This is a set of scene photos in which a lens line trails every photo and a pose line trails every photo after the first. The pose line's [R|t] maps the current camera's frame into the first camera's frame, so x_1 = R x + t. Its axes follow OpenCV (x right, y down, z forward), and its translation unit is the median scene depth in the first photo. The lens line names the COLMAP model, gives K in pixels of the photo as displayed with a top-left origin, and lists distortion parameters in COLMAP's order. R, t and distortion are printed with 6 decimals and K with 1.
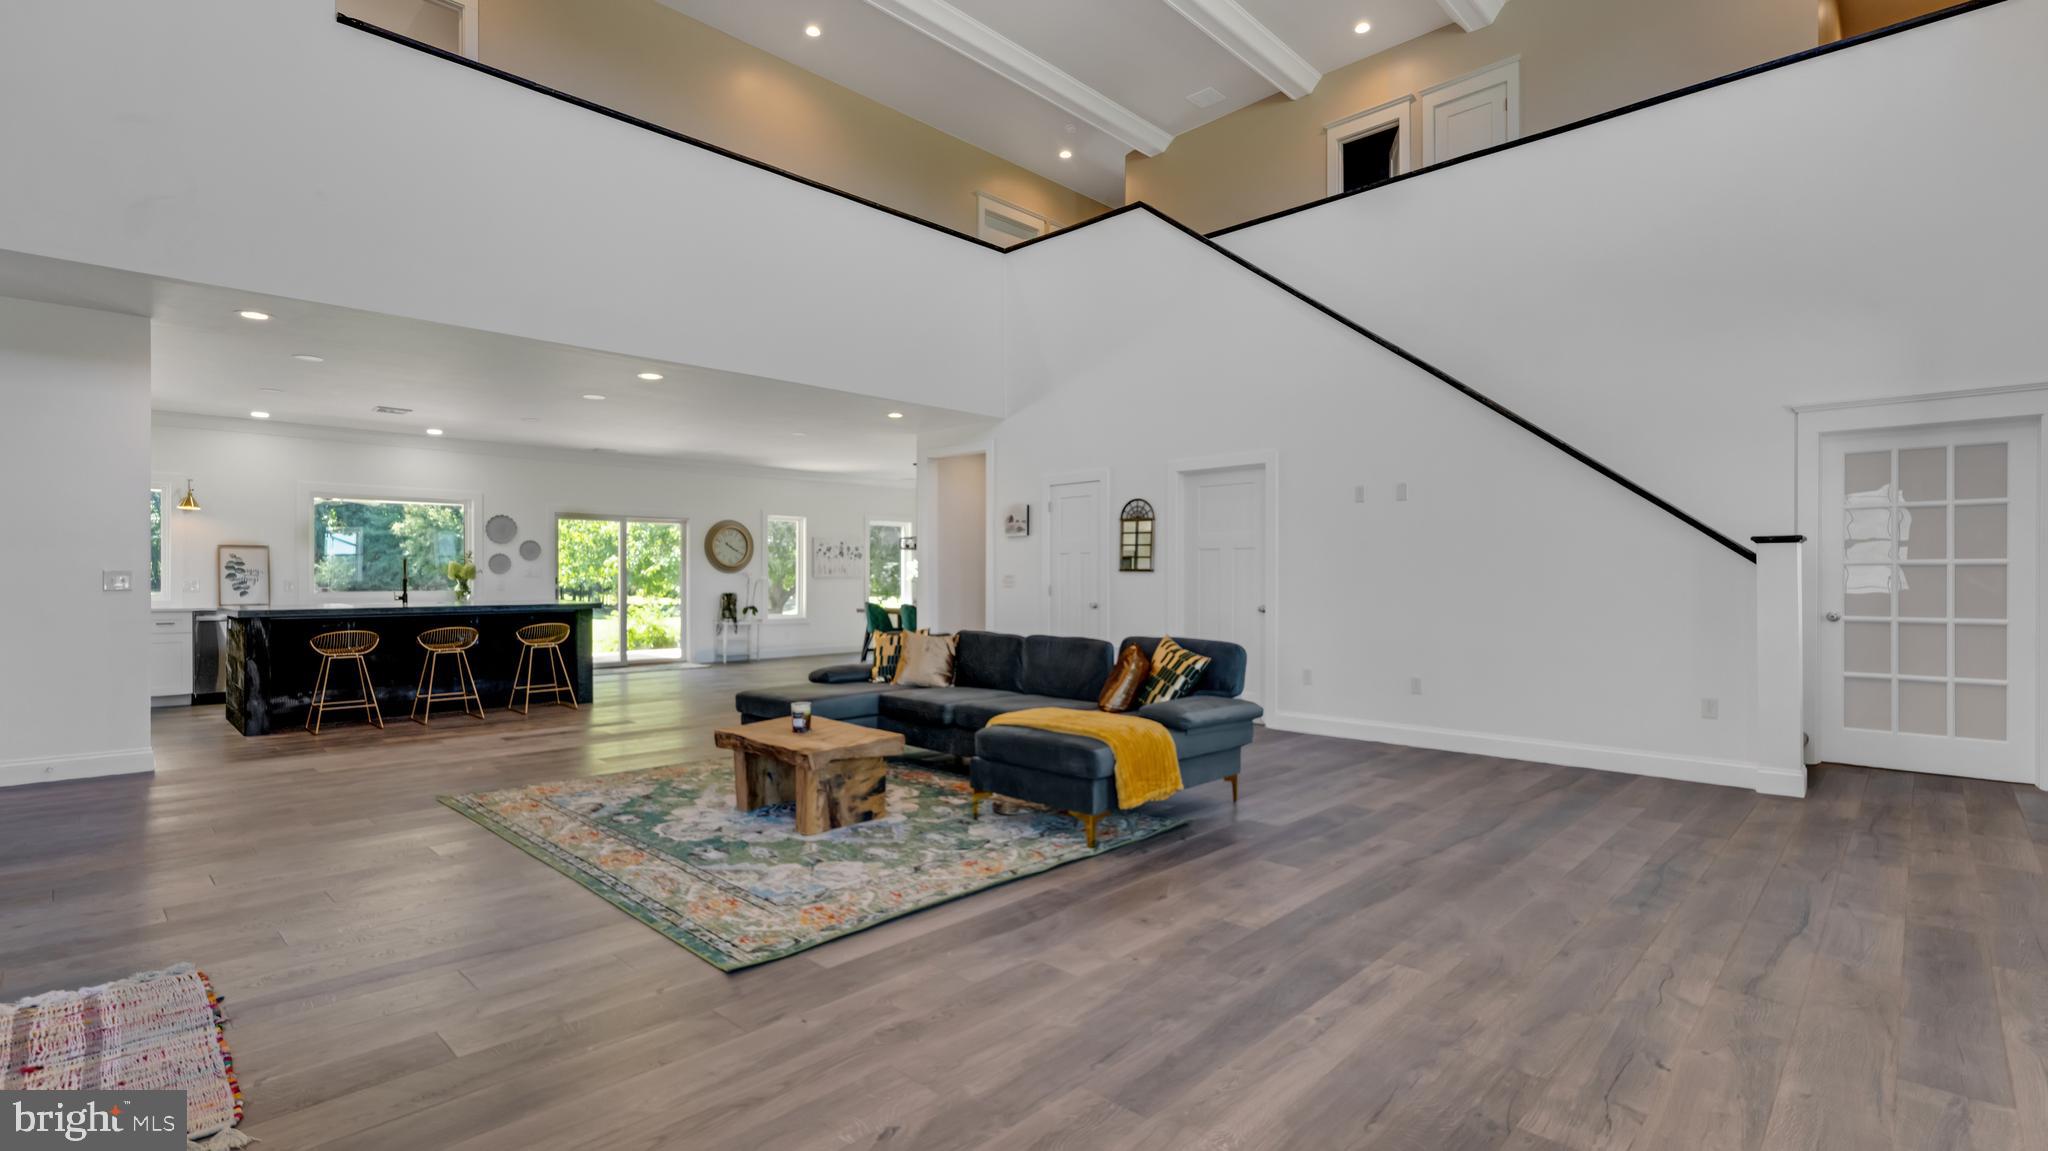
lens RADIAL K [[926.5, 0, 1021.7], [0, 926.5, 585.8], [0, 0, 1]] dist [-0.012998, 0.000112]
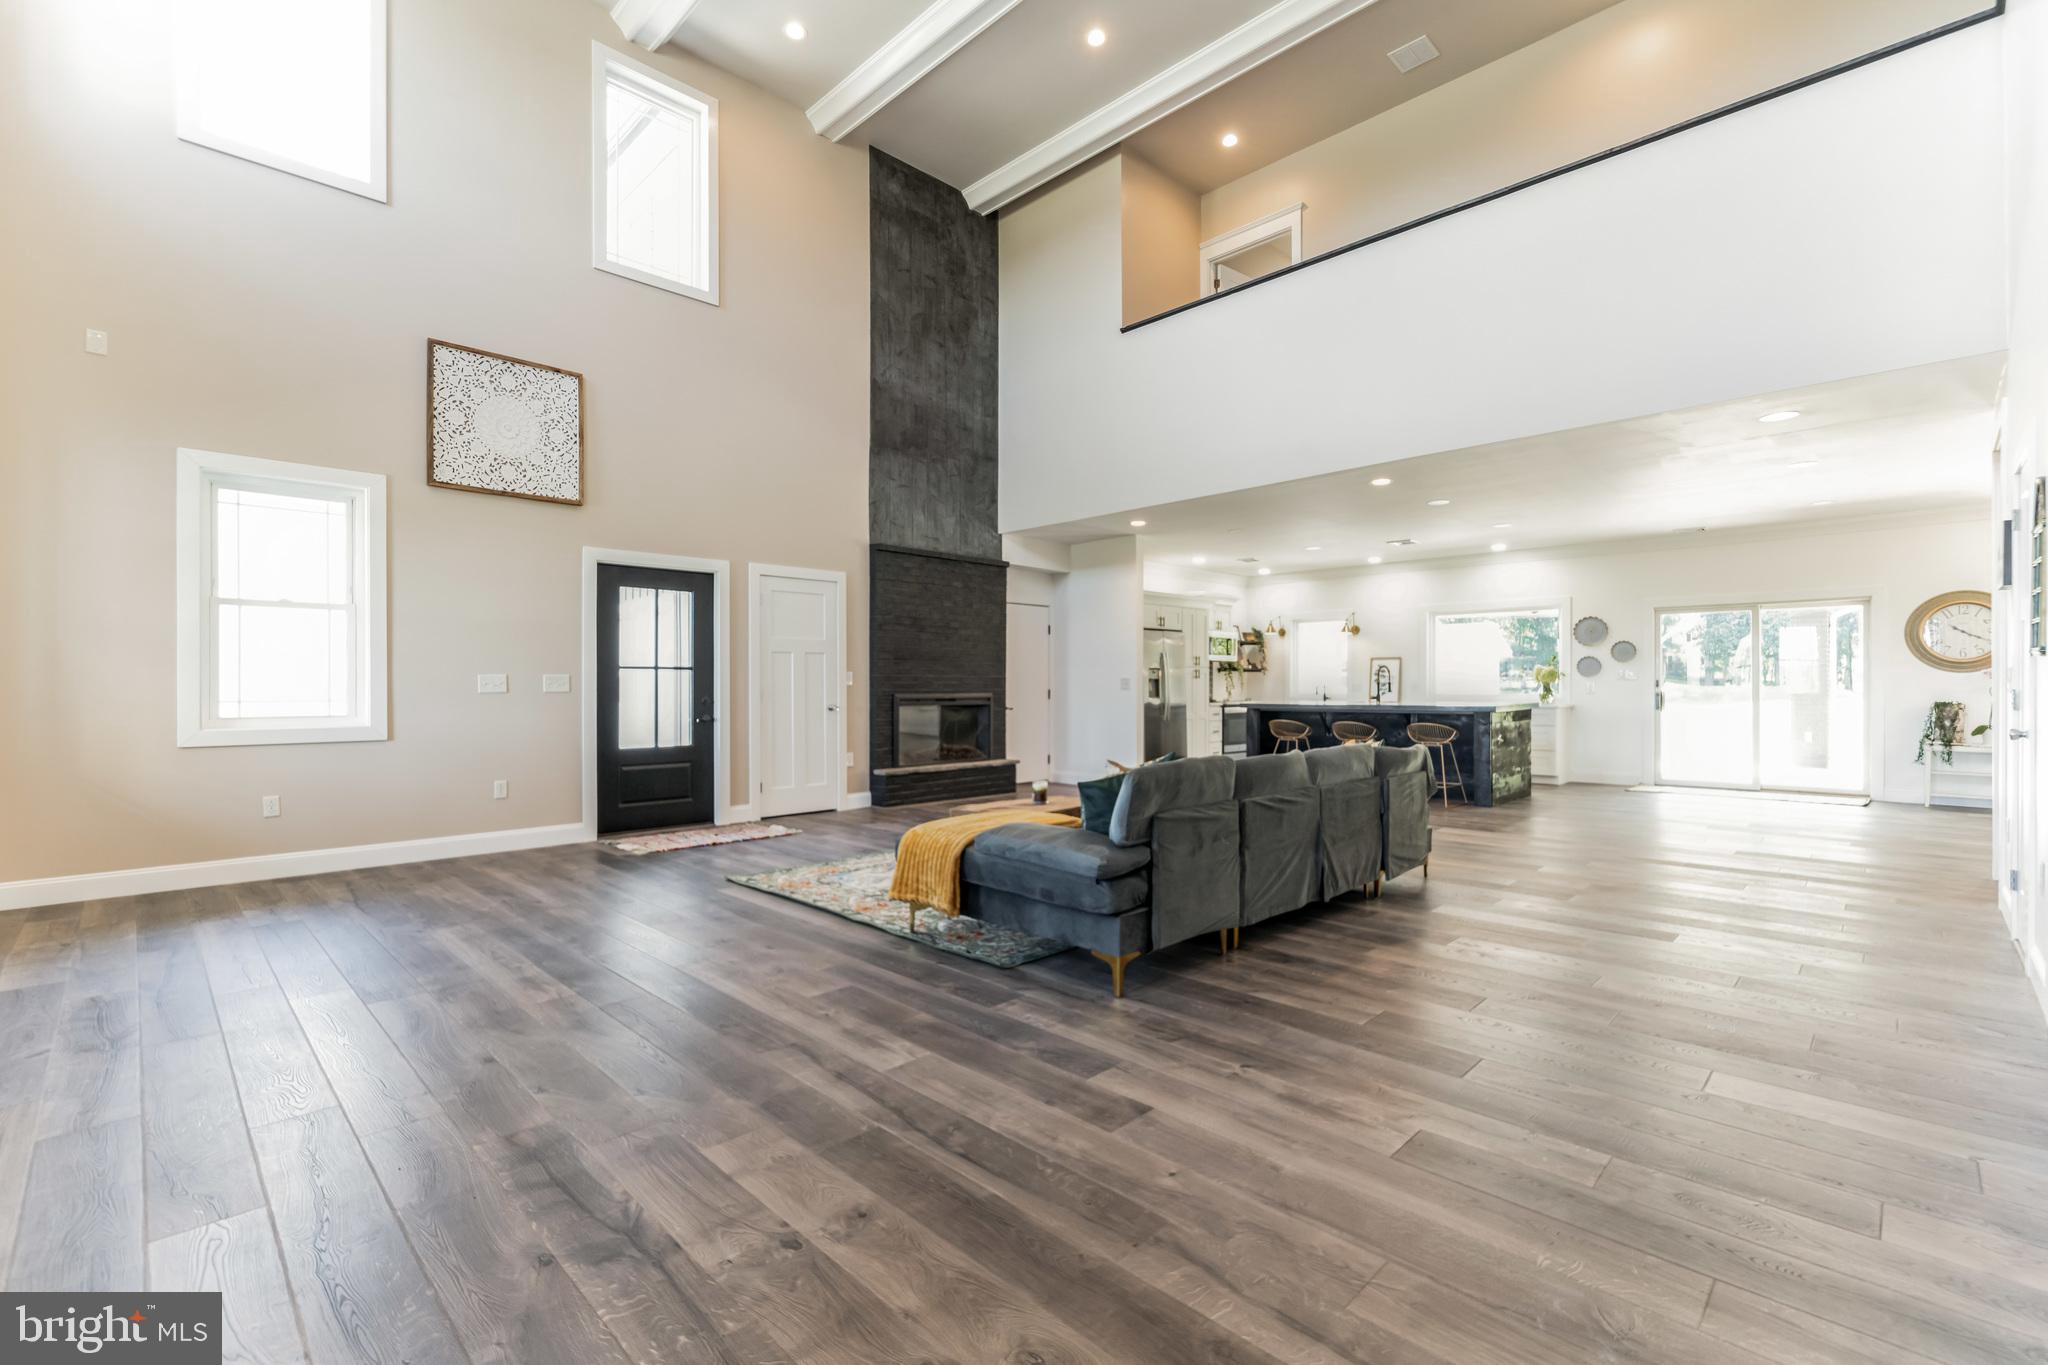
lens RADIAL K [[911.9, 0, 1022.3], [0, 911.9, 678.2], [0, 0, 1]] dist [0.002895, 0.000140]
pose [[-0.016811, -0.007340, -0.999832, 1.116110], [-0.005924, 0.999956, -0.007242, -0.001754], [0.999841, 0.005801, -0.016854, 1.135621]]
